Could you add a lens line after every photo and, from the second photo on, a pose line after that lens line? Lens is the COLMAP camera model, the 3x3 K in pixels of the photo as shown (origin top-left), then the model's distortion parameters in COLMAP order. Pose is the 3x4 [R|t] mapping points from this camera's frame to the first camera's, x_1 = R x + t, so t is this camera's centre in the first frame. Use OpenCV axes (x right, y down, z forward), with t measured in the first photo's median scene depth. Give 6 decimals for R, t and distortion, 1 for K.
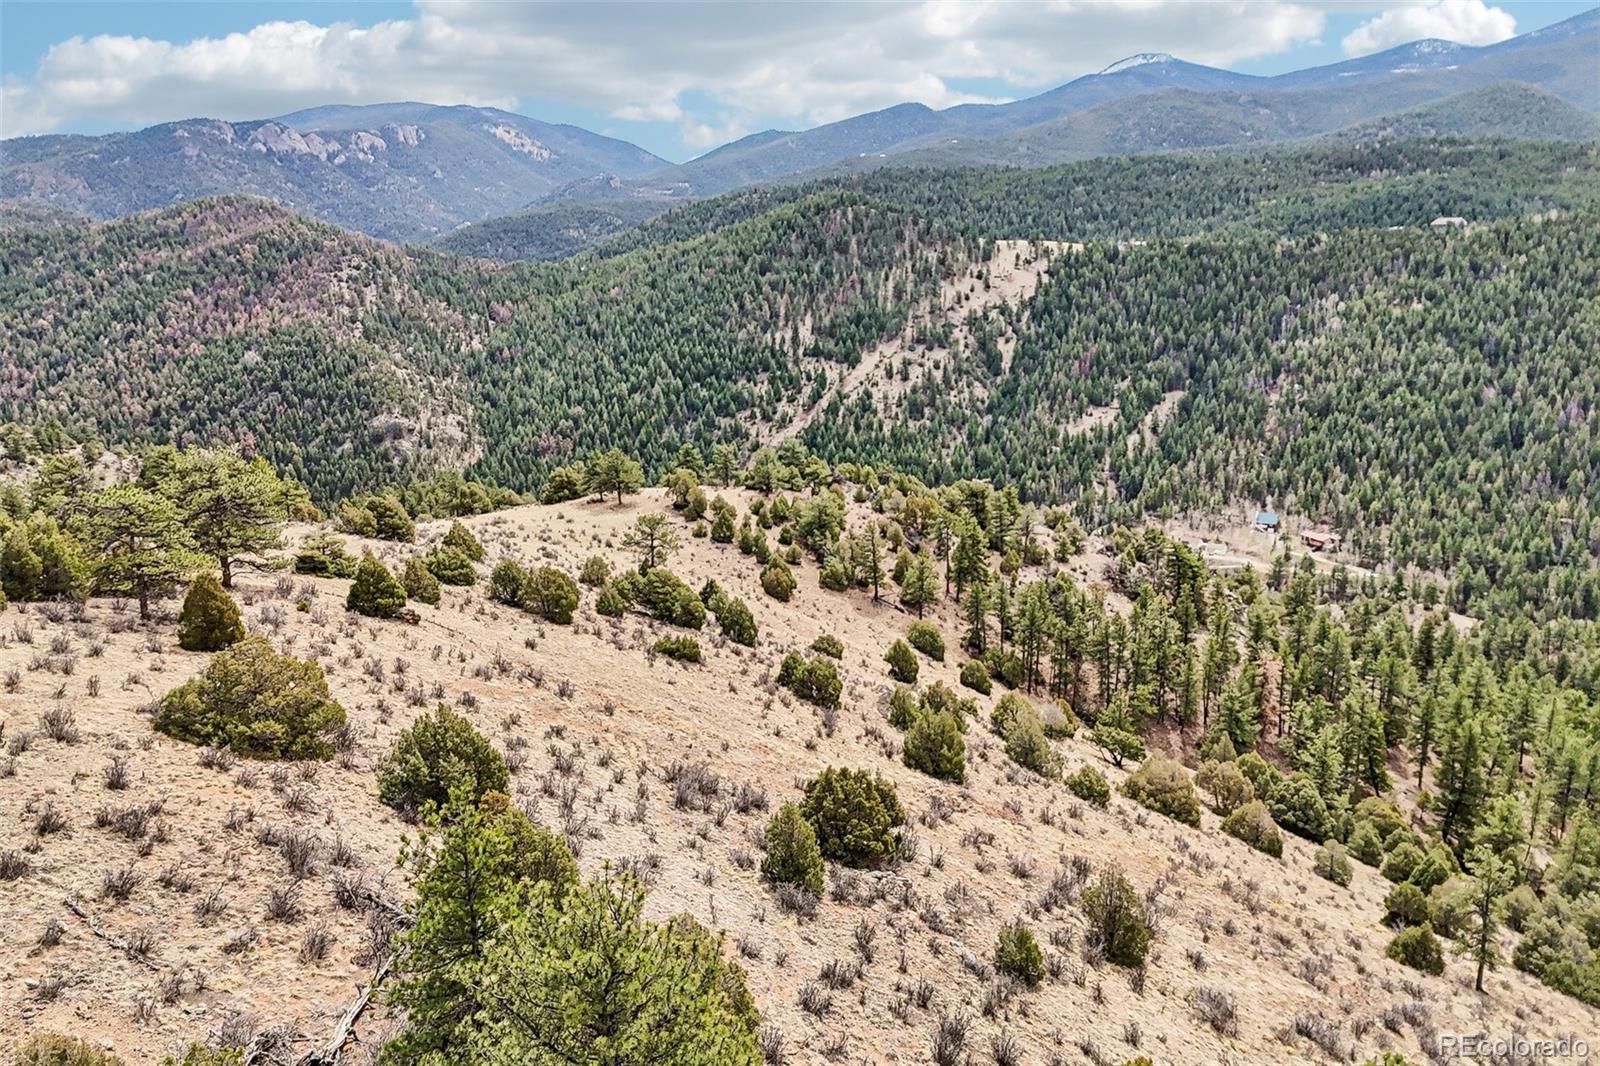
lens RADIAL K [[1154.2, 0, 799.7], [0, 1154.2, 566.3], [0, 0, 1]] dist [0.070987, -0.085834]
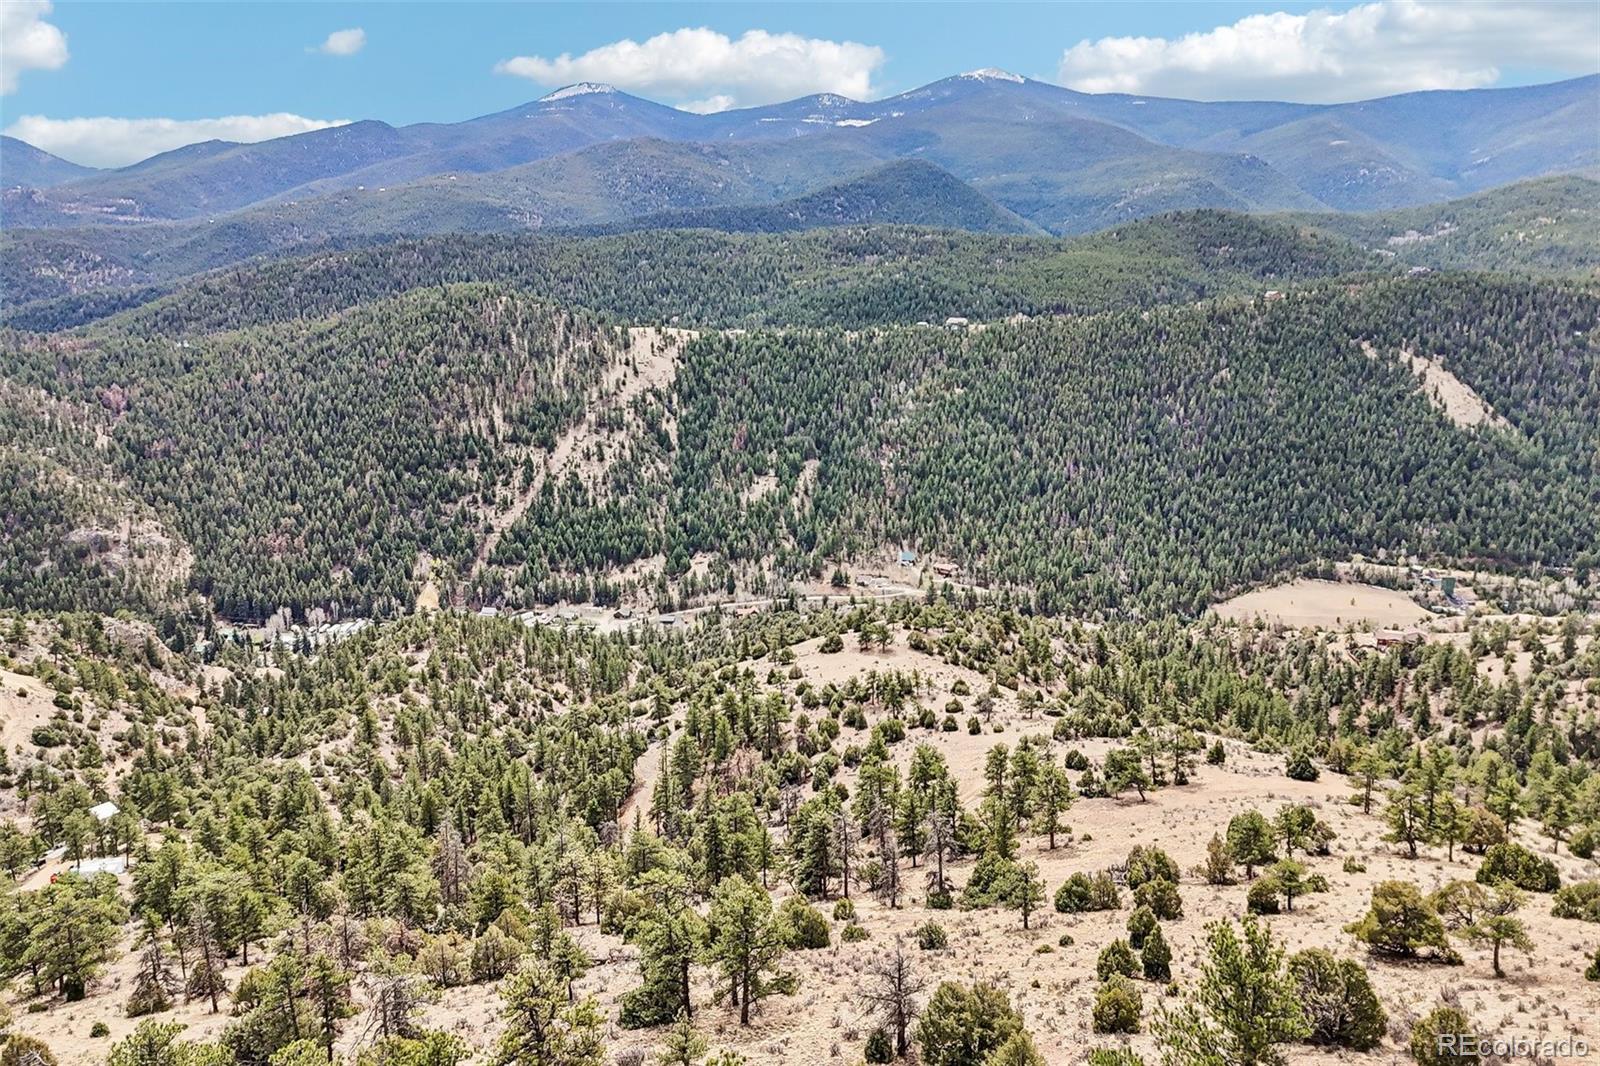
lens RADIAL K [[1162.3, 0, 804.2], [0, 1162.3, 552.5], [0, 0, 1]] dist [0.084613, -0.087097]
pose [[0.894256, -0.098727, 0.436531, -0.251961], [0.104486, 0.994467, 0.010867, -0.057112], [-0.435189, 0.035893, 0.899623, -0.166462]]
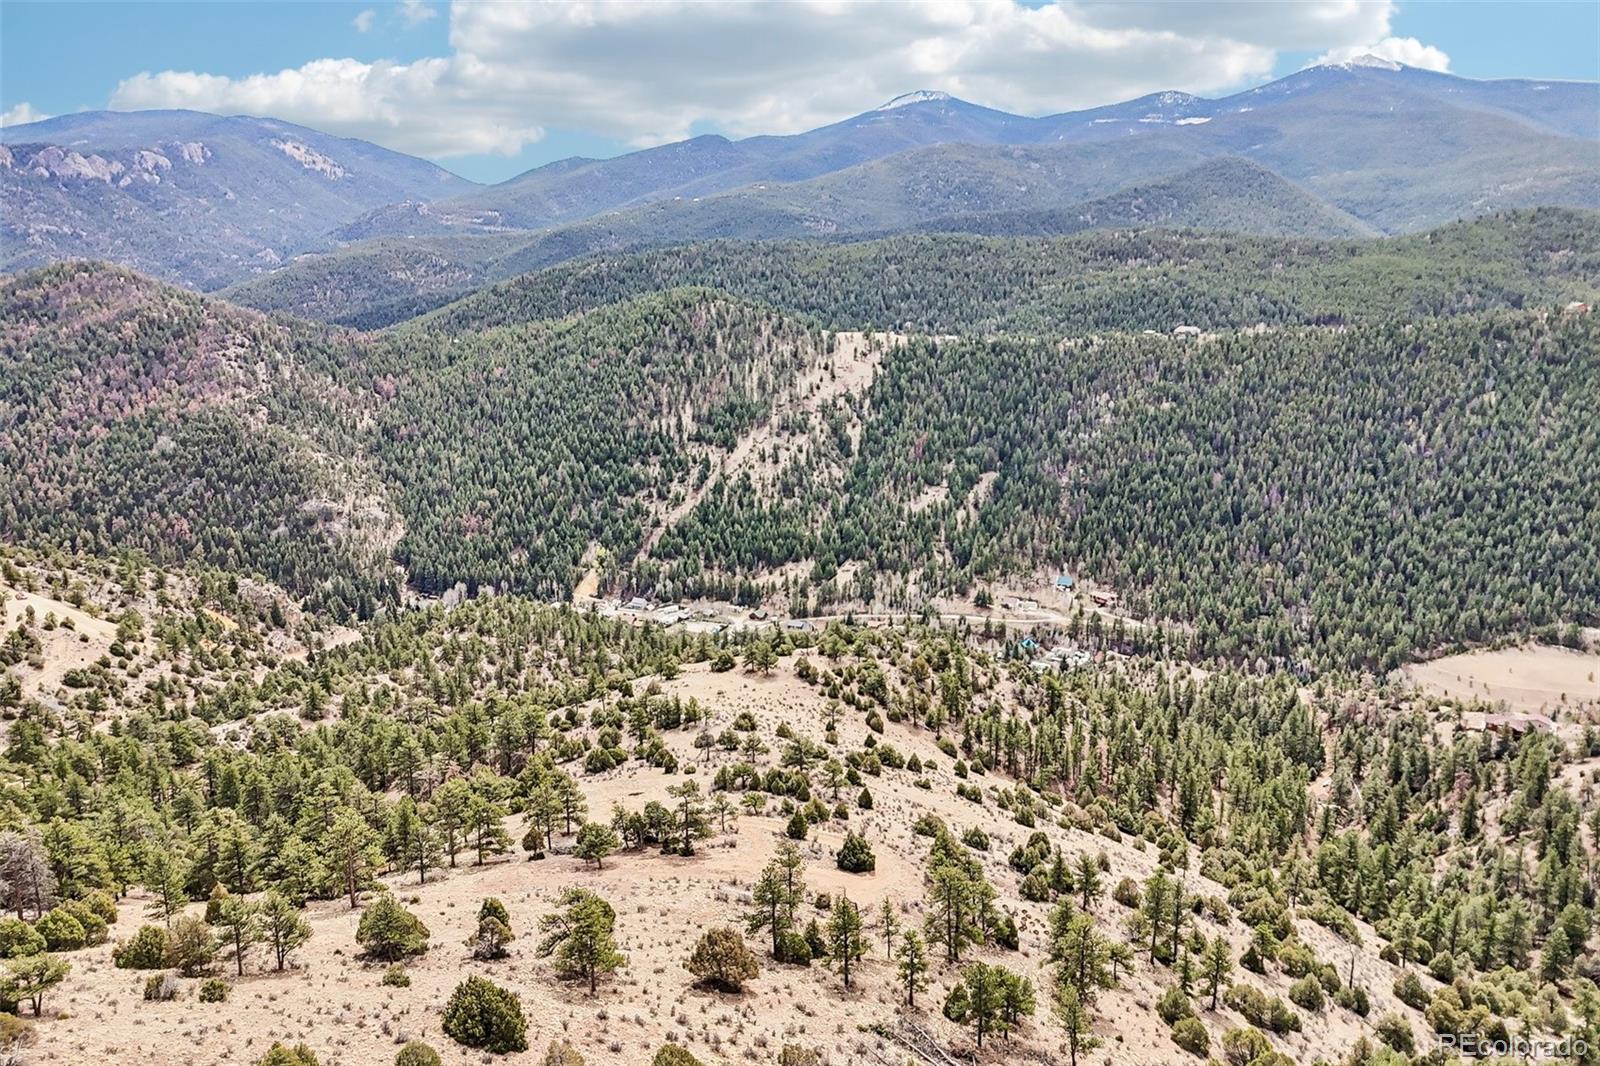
lens RADIAL K [[1162.3, 0, 804.2], [0, 1162.3, 552.5], [0, 0, 1]] dist [0.084613, -0.087097]
pose [[0.983789, -0.028770, 0.177006, -0.095884], [0.031458, 0.999428, -0.012397, -0.050747], [-0.176548, 0.017765, 0.984132, -0.194856]]
